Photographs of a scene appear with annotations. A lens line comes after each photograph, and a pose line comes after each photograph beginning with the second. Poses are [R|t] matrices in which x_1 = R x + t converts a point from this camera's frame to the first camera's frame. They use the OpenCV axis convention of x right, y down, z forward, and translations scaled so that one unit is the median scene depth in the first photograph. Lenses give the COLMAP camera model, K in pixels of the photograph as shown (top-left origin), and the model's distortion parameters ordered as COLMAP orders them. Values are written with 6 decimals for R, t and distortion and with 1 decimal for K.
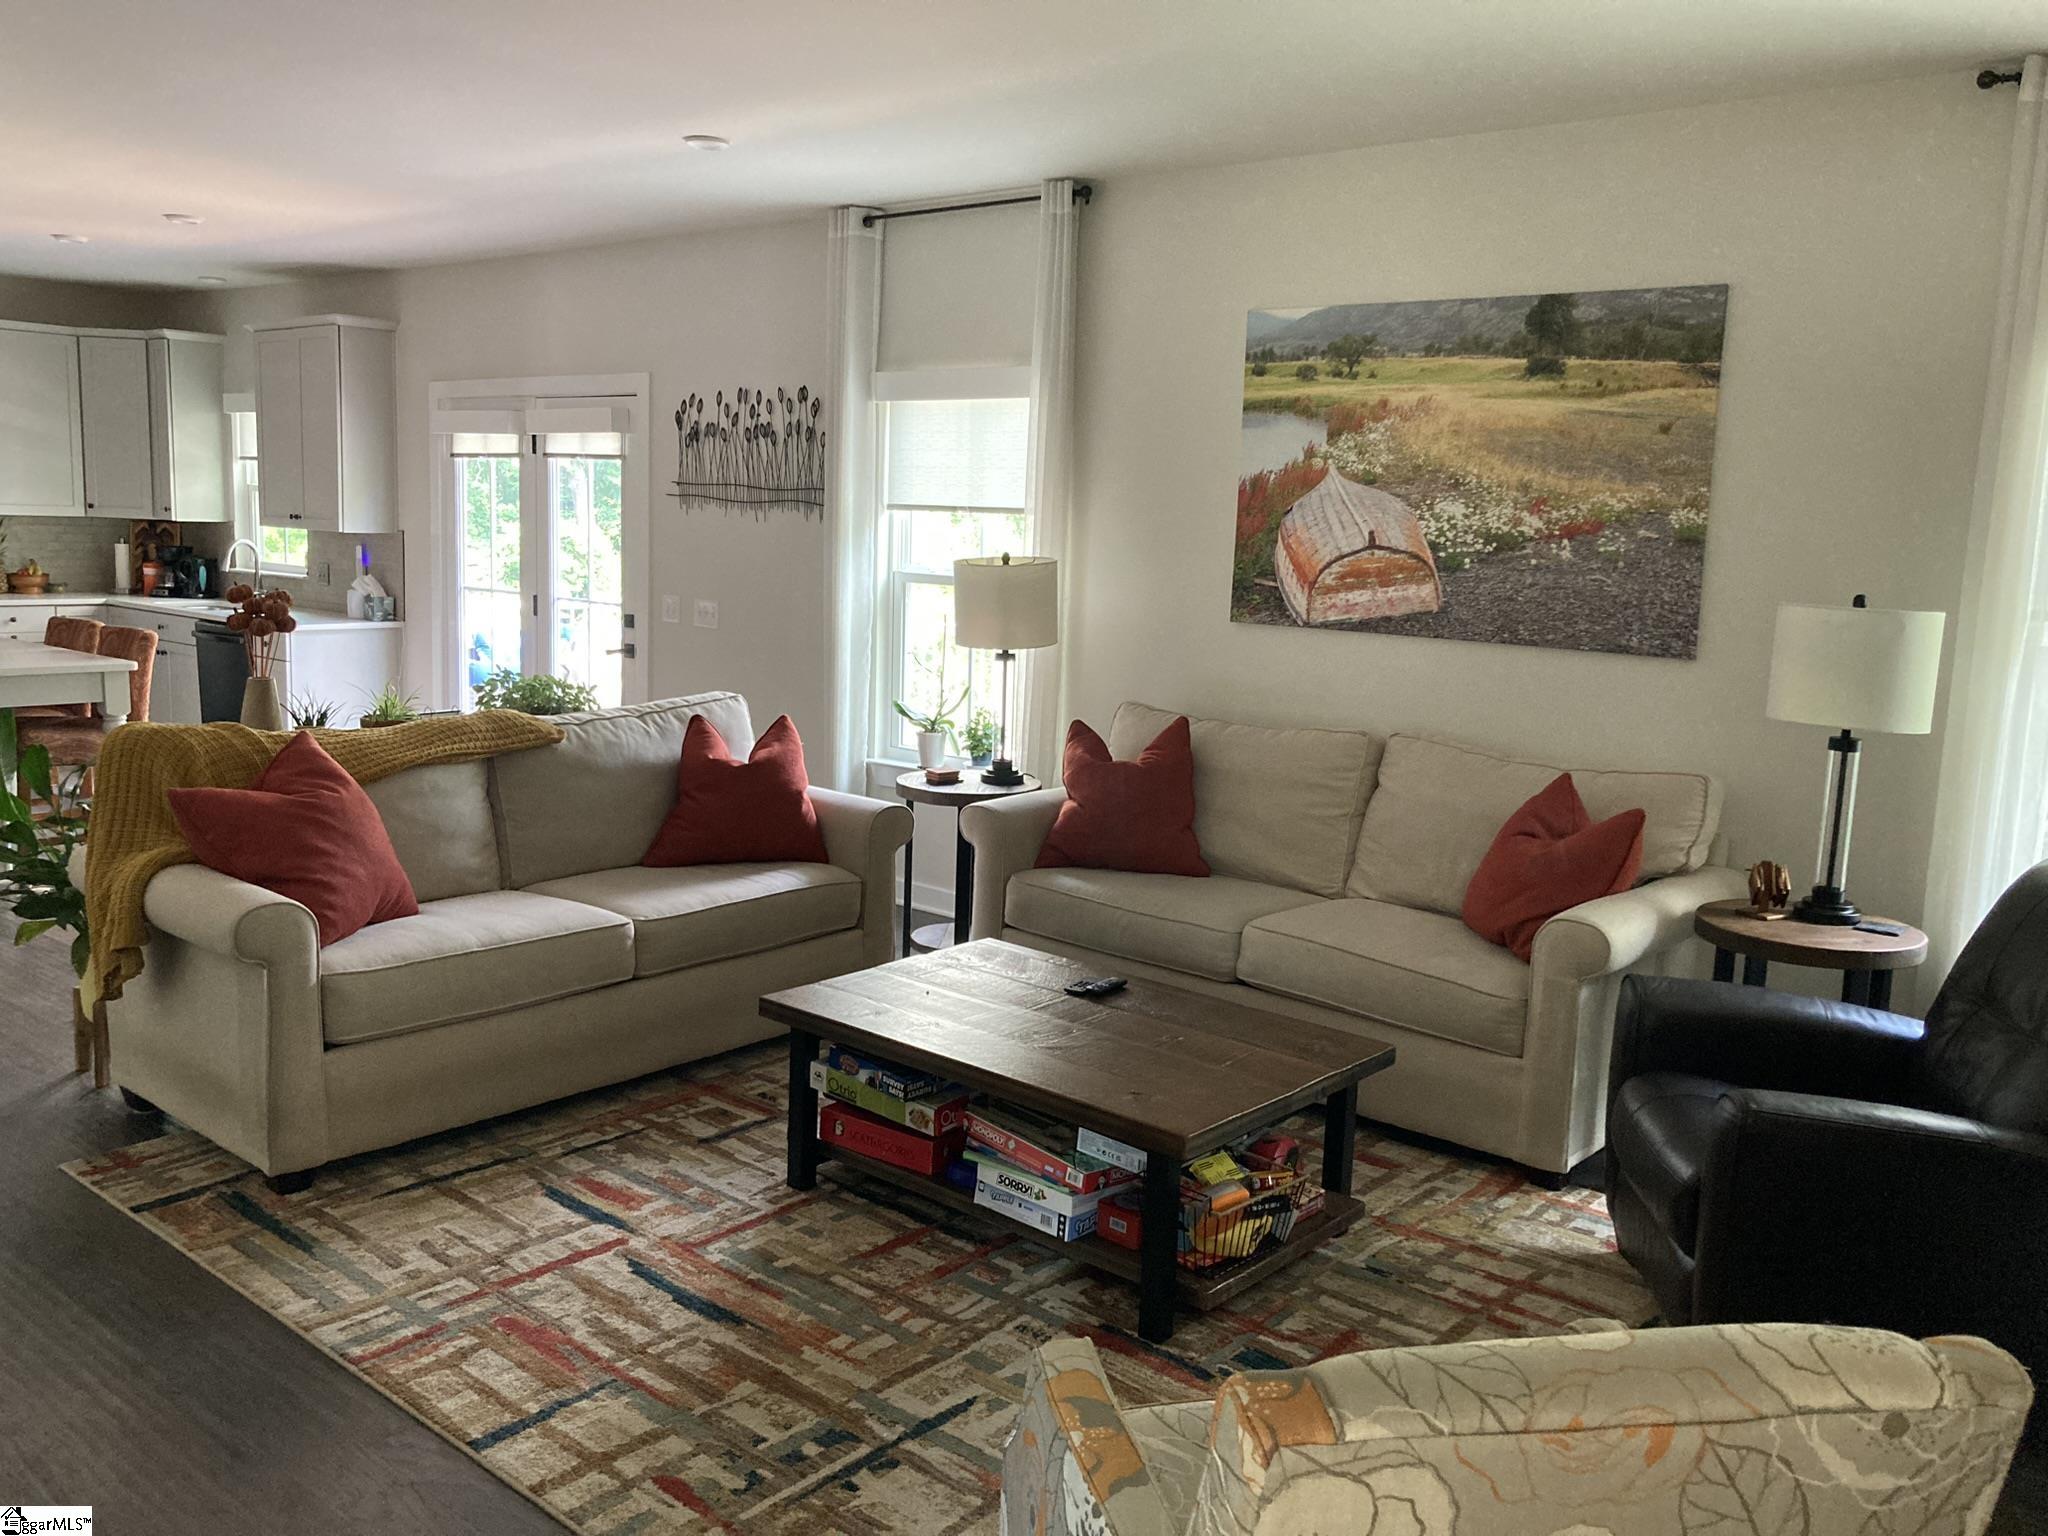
lens RADIAL K [[1667.3, 0, 1016.3], [0, 1667.3, 746.5], [0, 0, 1]] dist [0.028735, -0.029042]
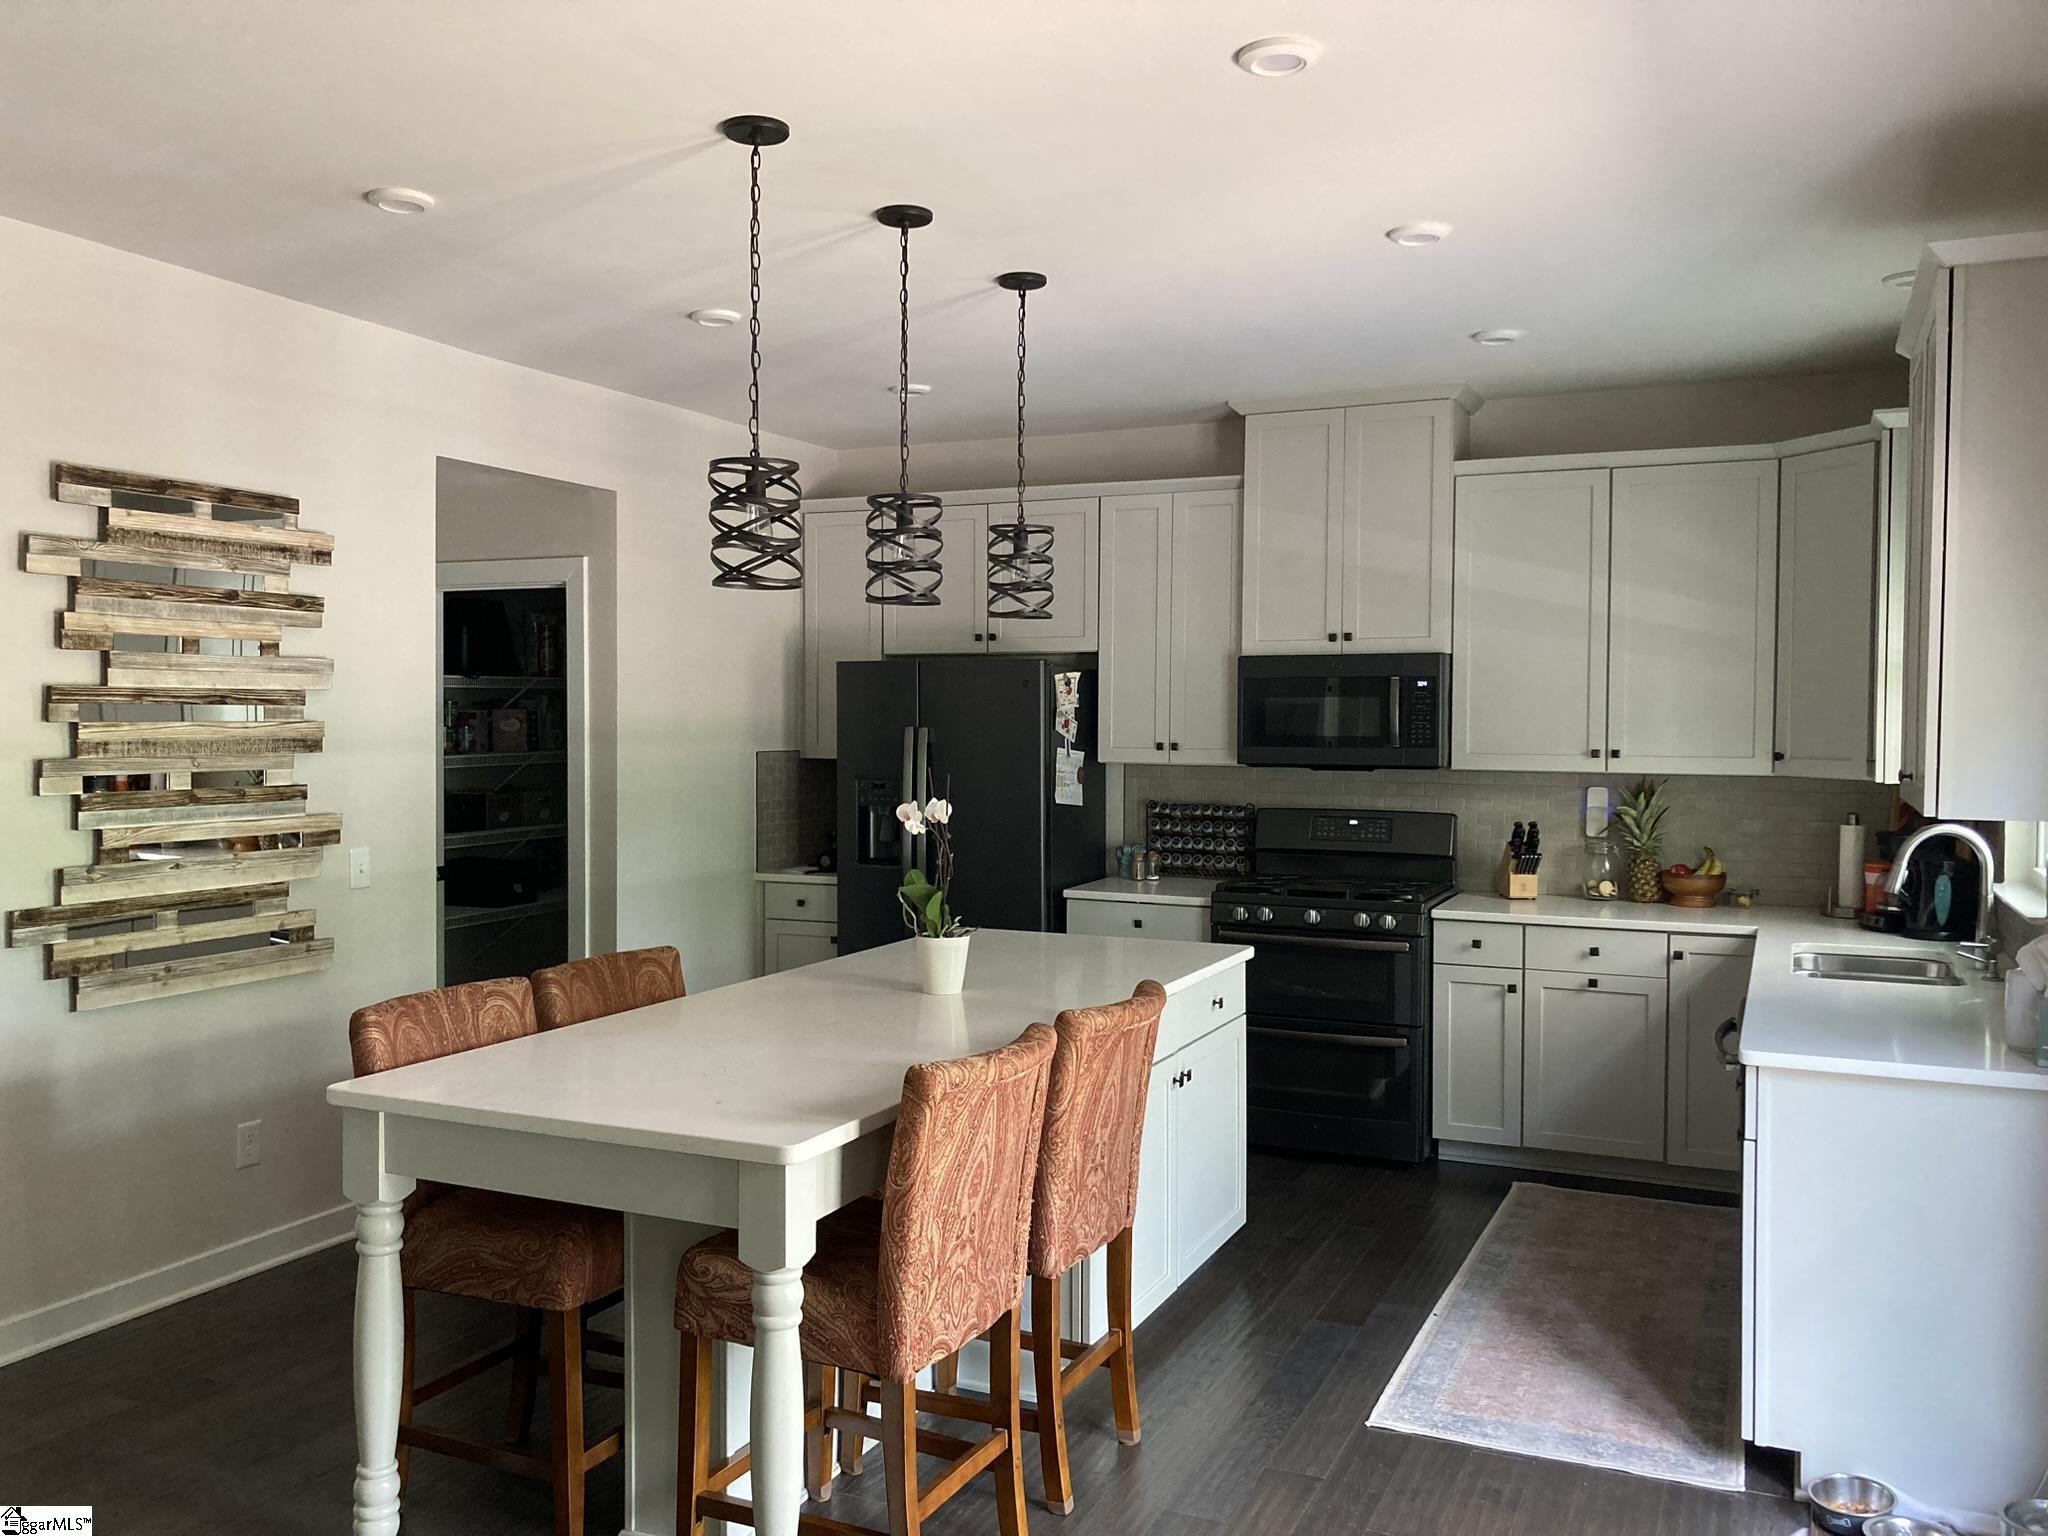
lens RADIAL K [[1667.3, 0, 993.8], [0, 1667.3, 765.6], [0, 0, 1]] dist [0.028735, -0.029042]
pose [[0.267072, -0.003983, -0.963668, -0.187016], [-0.130141, 0.990682, -0.040162, -0.177137], [0.954849, 0.136138, 0.264065, 1.271387]]
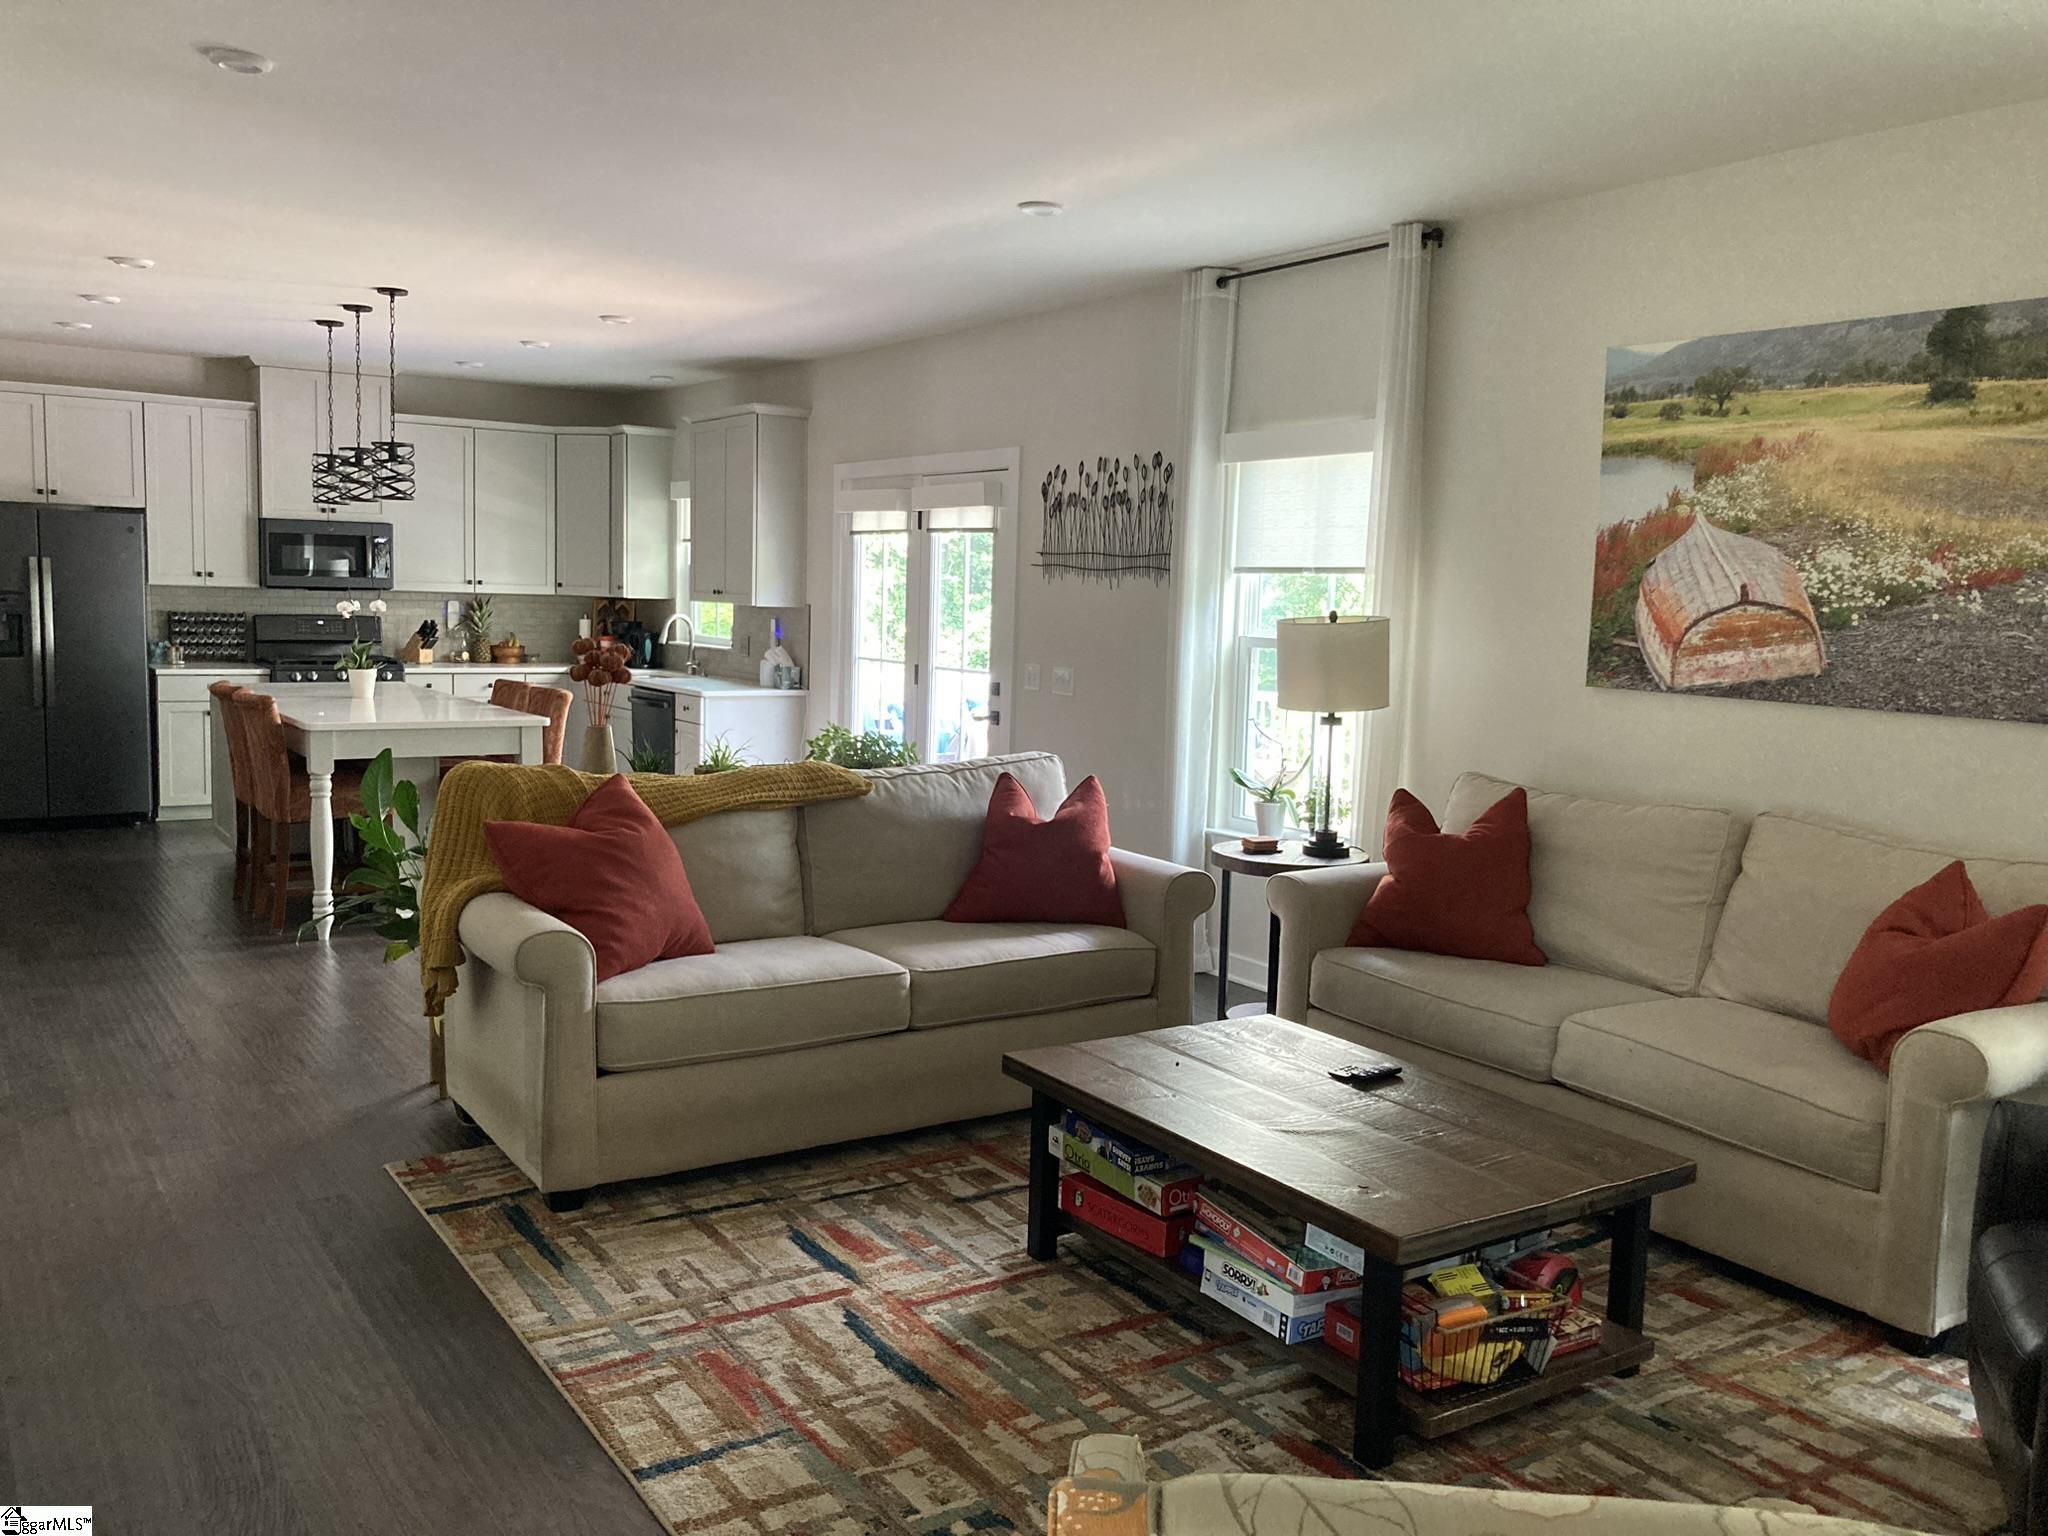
lens RADIAL K [[1667.3, 0, 1011.7], [0, 1667.3, 755.3], [0, 0, 1]] dist [0.028735, -0.029042]
pose [[0.961671, 0.021219, -0.273385, 0.088464], [-0.034199, 0.998498, -0.042798, 0.013664], [0.272066, 0.050507, 0.960952, 0.045253]]
